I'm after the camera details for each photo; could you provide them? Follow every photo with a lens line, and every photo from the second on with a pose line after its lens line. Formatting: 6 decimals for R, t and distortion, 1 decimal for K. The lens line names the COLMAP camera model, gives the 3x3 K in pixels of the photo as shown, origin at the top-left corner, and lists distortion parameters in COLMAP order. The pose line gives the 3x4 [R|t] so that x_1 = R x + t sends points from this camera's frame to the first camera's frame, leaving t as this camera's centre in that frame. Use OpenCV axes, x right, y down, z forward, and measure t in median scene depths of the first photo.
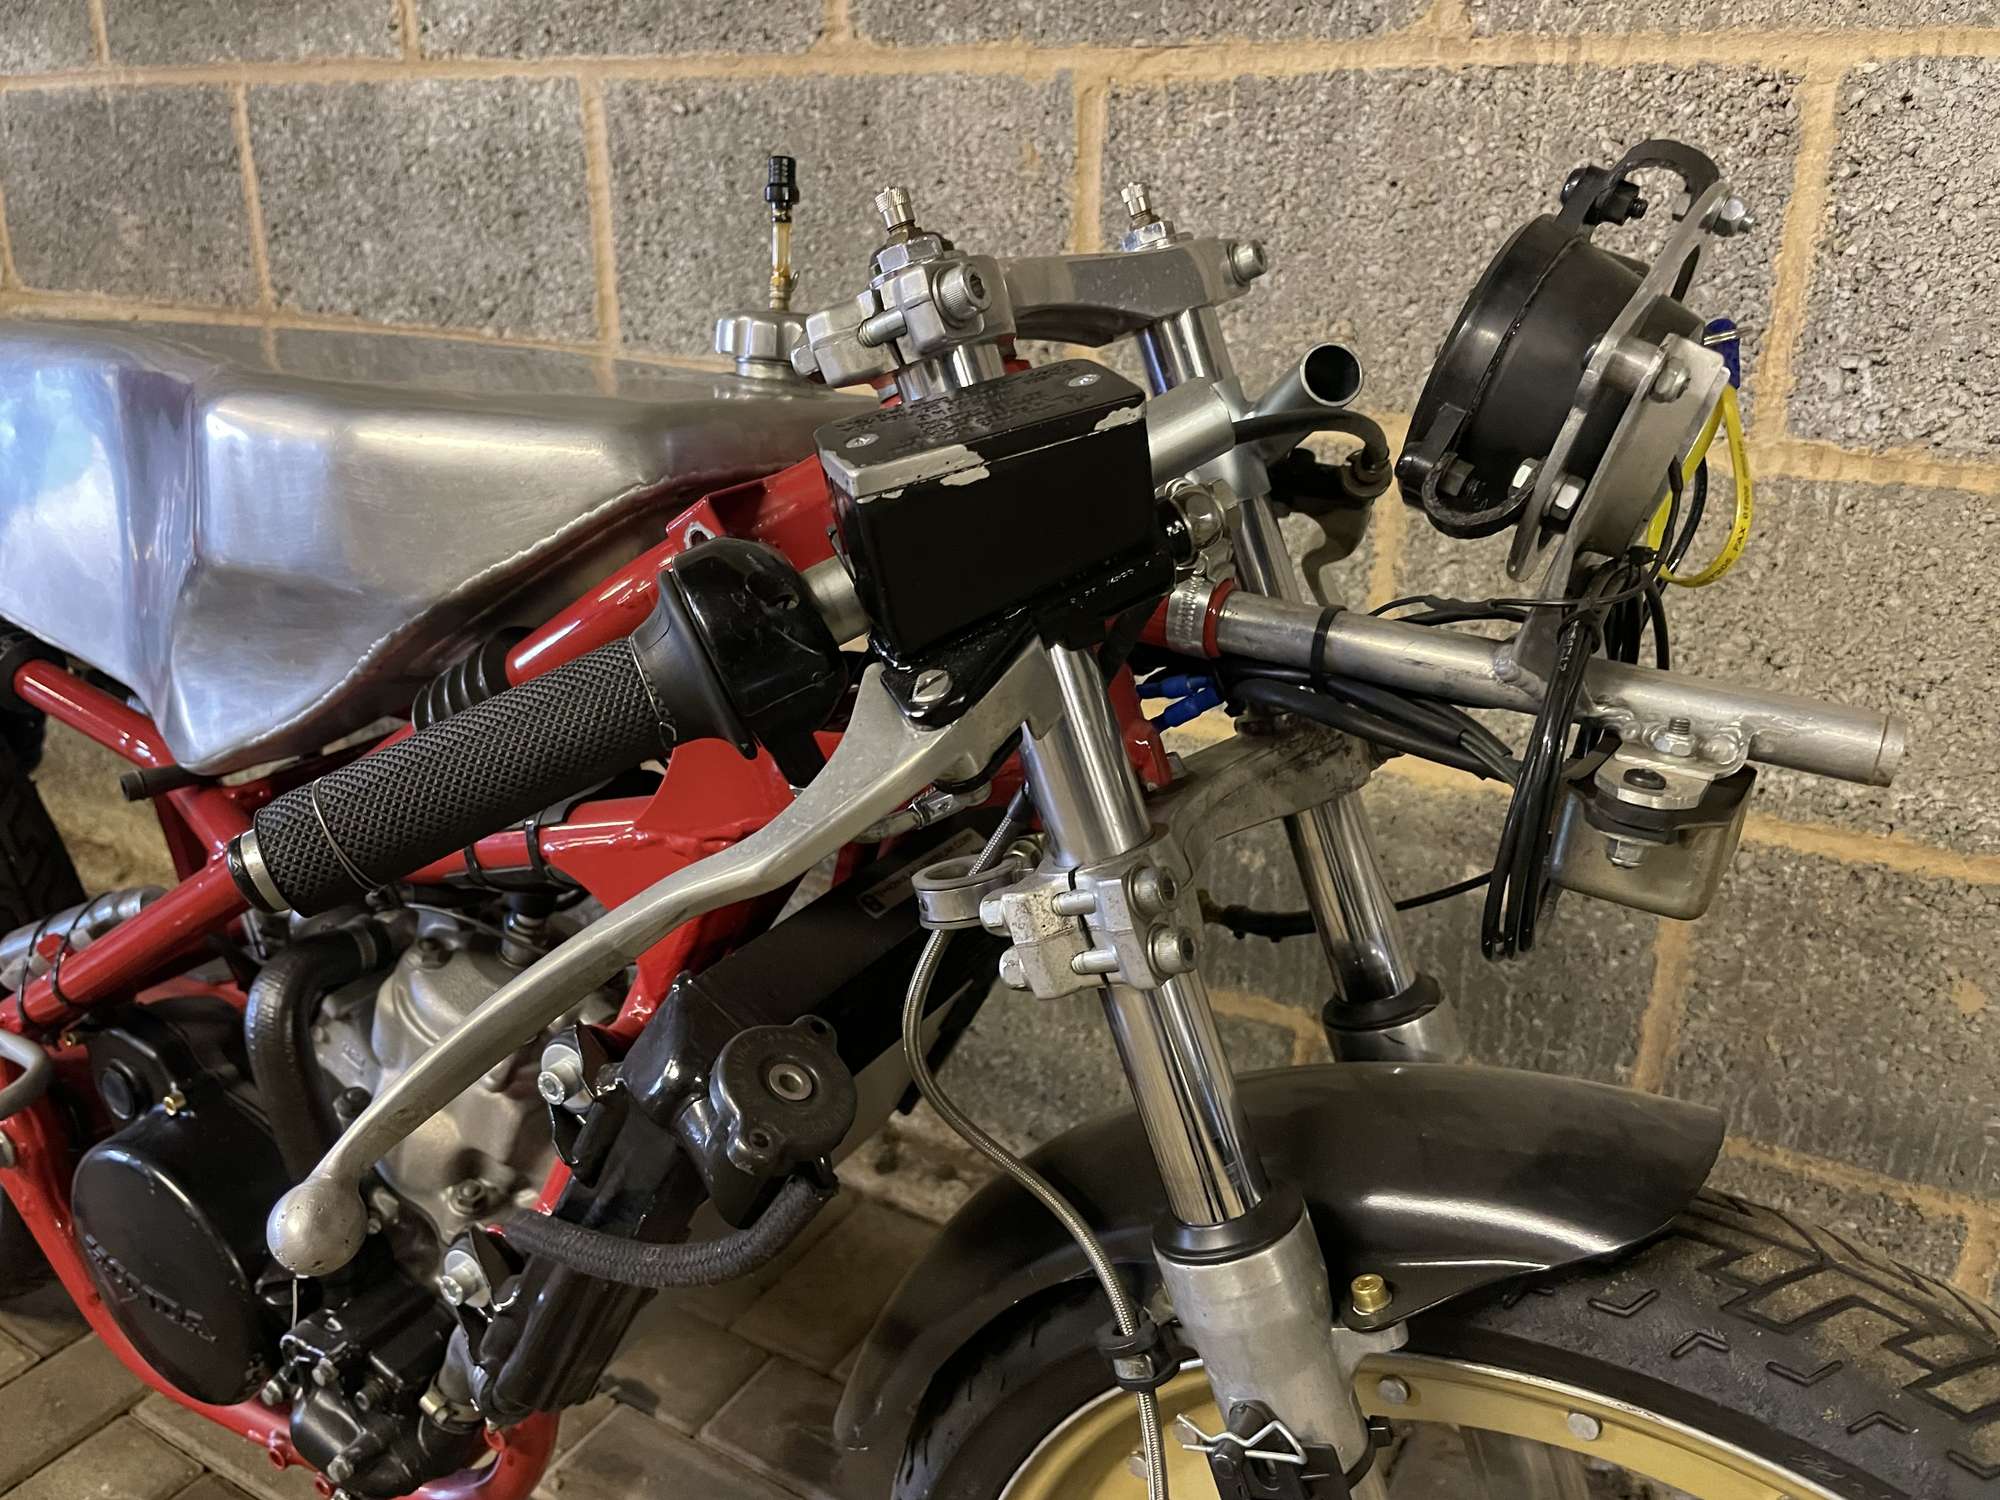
lens RADIAL K [[1545.1, 0, 964.7], [0, 1545.1, 753.1], [0, 0, 1]] dist [0.072367, -0.108210]
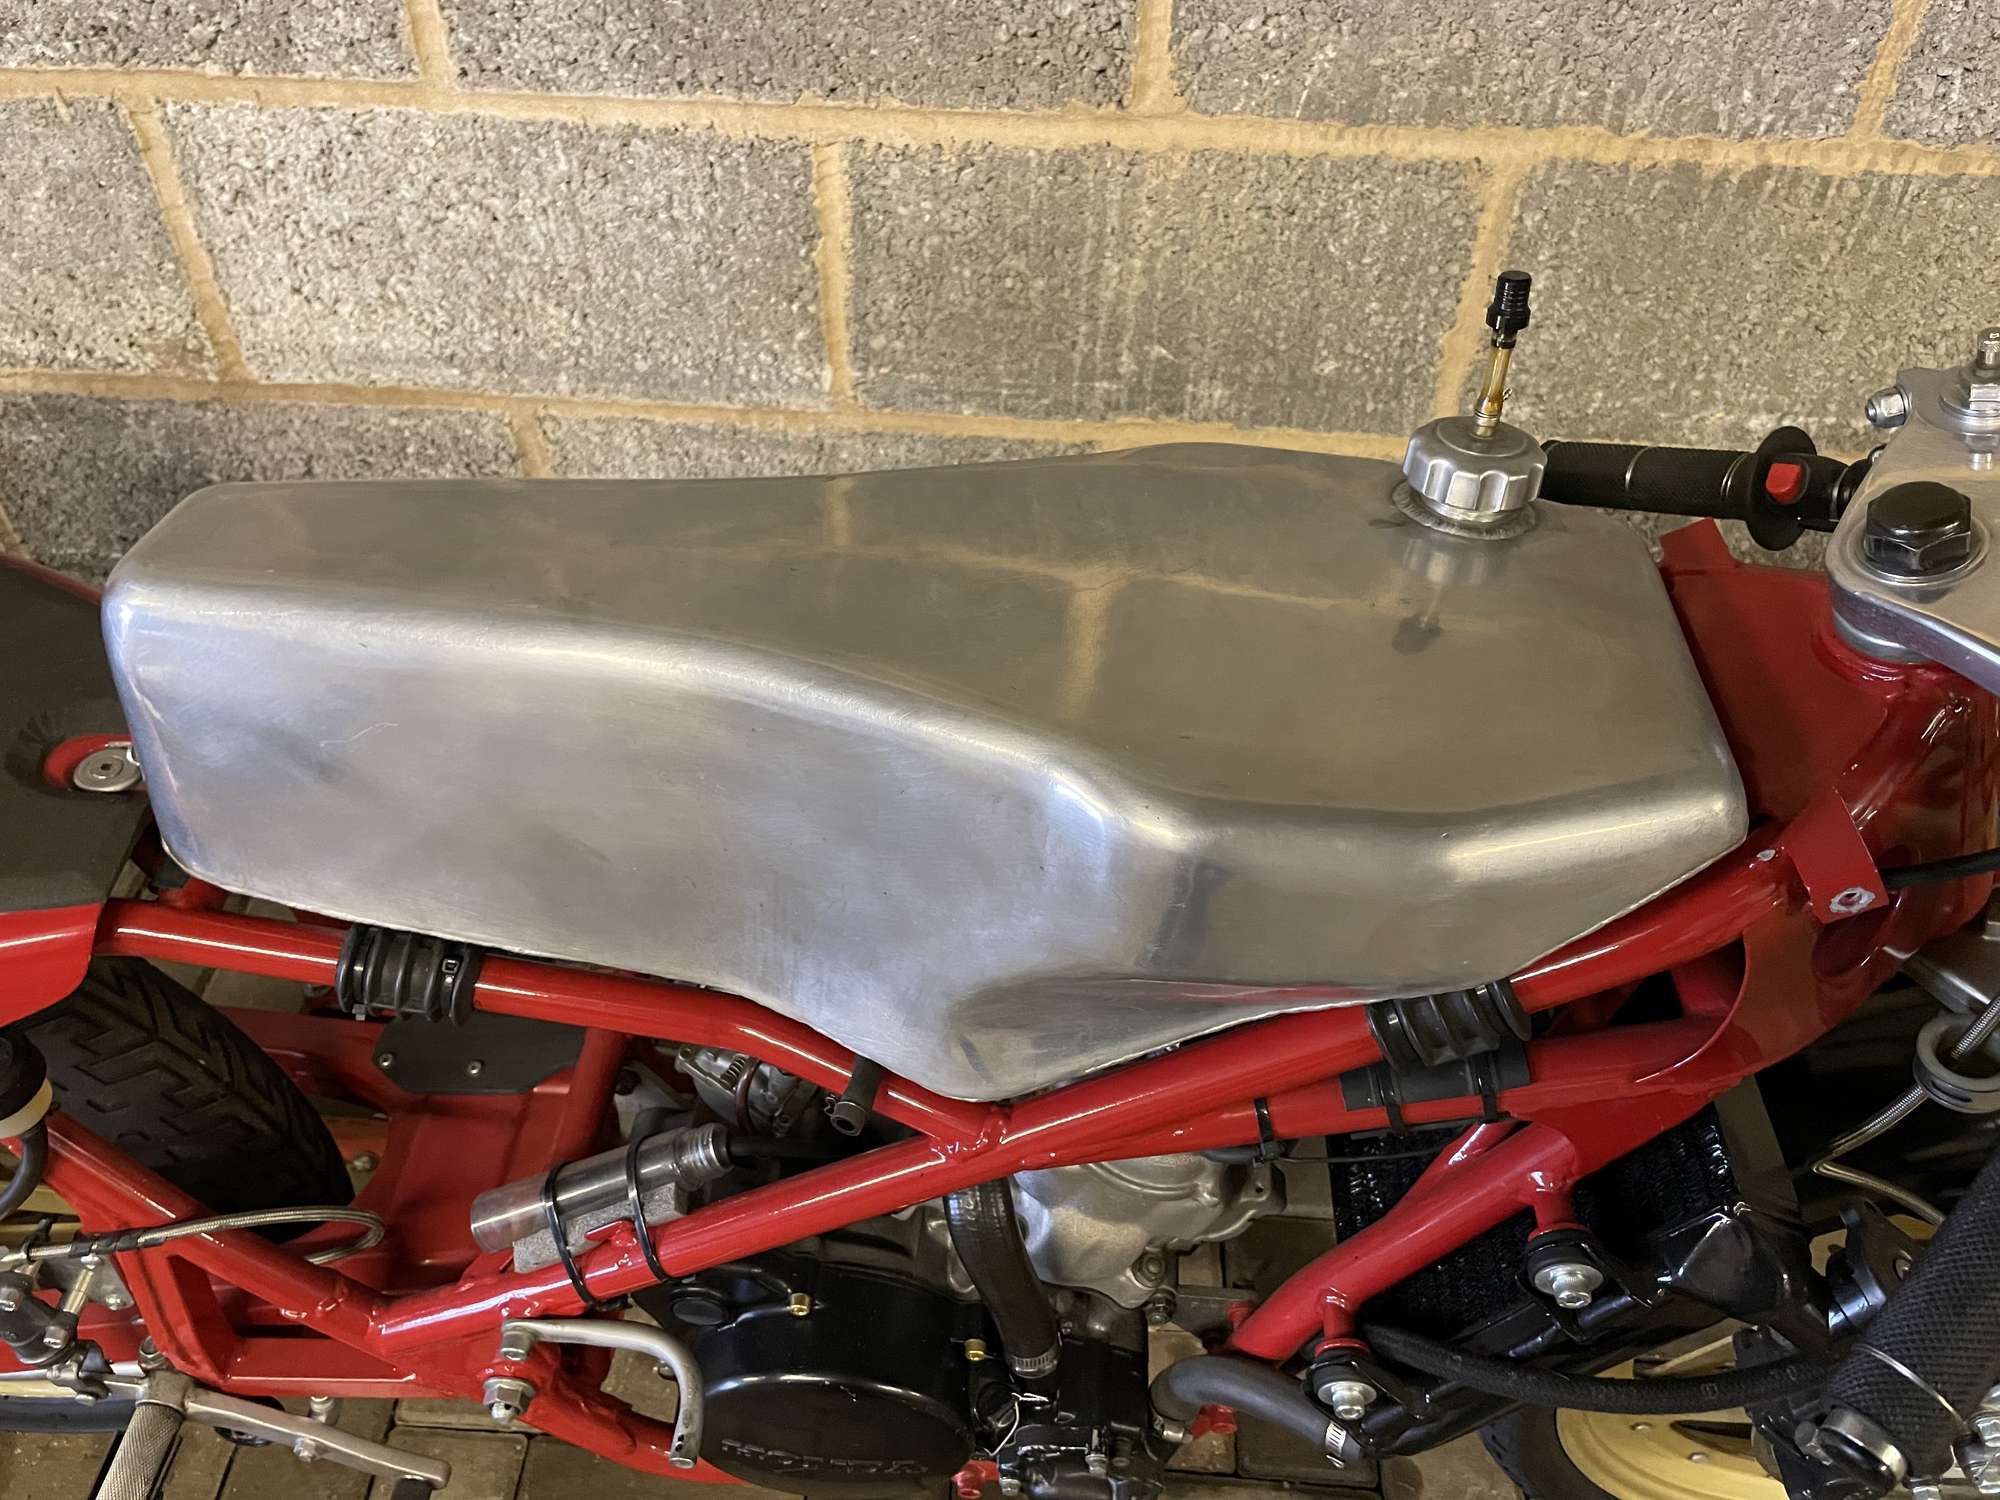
lens RADIAL K [[1545.1, 0, 995.3], [0, 1545.1, 736.6], [0, 0, 1]] dist [0.072367, -0.108210]
pose [[0.881960, -0.324342, 0.341978, -0.454348], [0.152919, 0.883230, 0.443306, -0.359060], [-0.445828, -0.338684, 0.828572, 0.209365]]
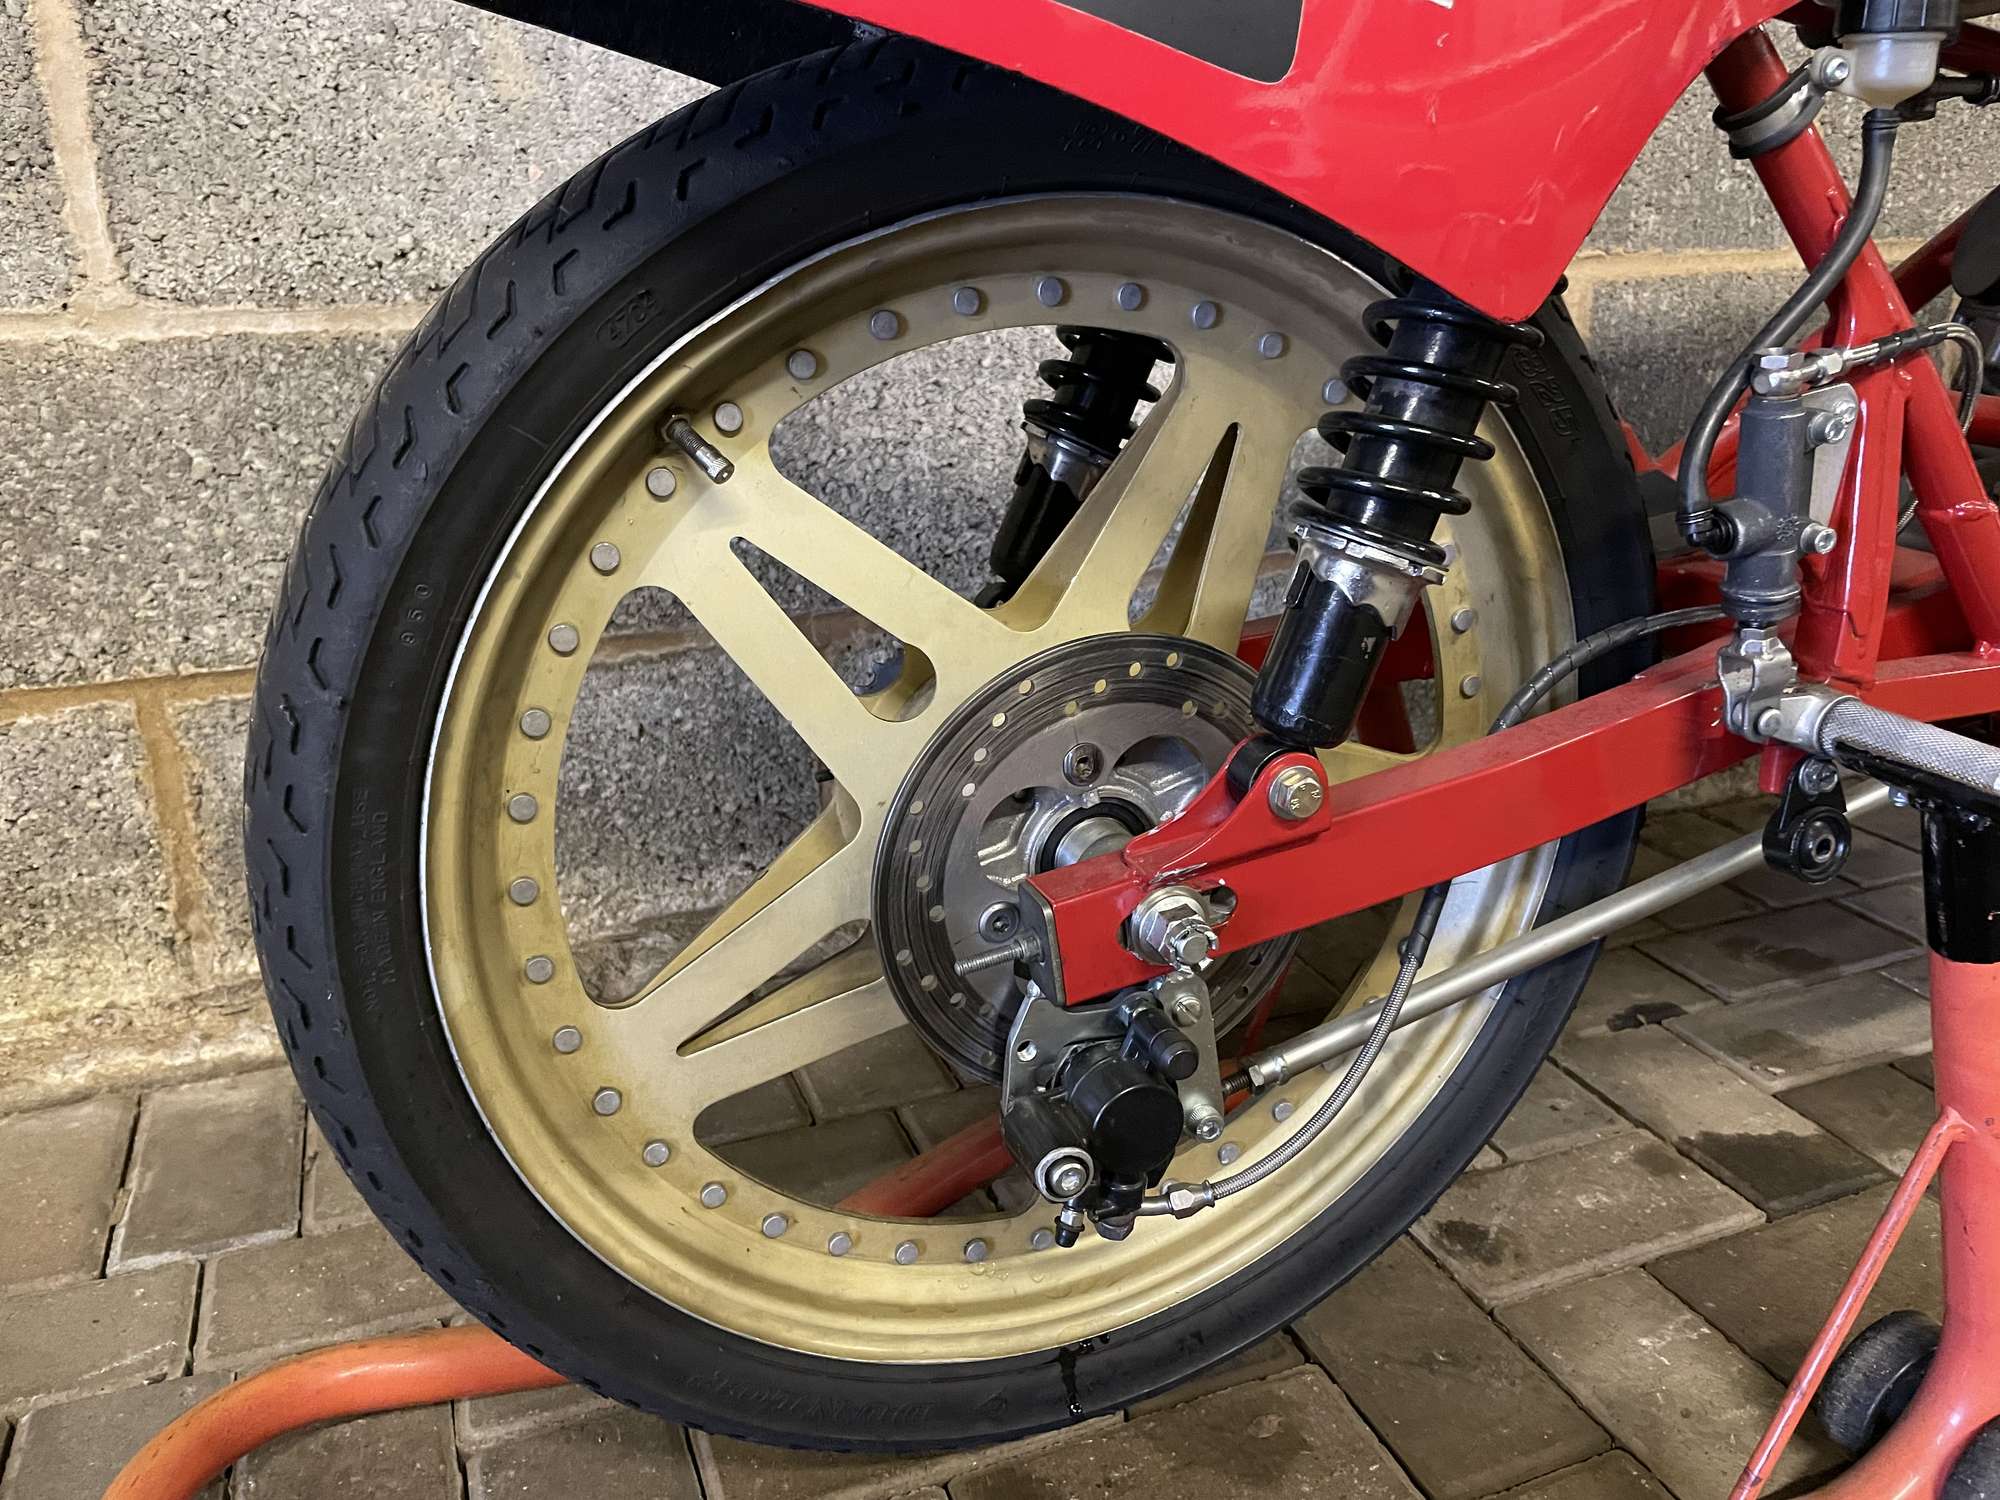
lens RADIAL K [[1545.1, 0, 1003.6], [0, 1545.1, 725.4], [0, 0, 1]] dist [0.072367, -0.108210]
pose [[0.614631, -0.280242, 0.737355, -1.258138], [0.305640, 0.946351, 0.104904, 0.033643], [-0.727195, 0.160888, 0.667310, 0.725732]]
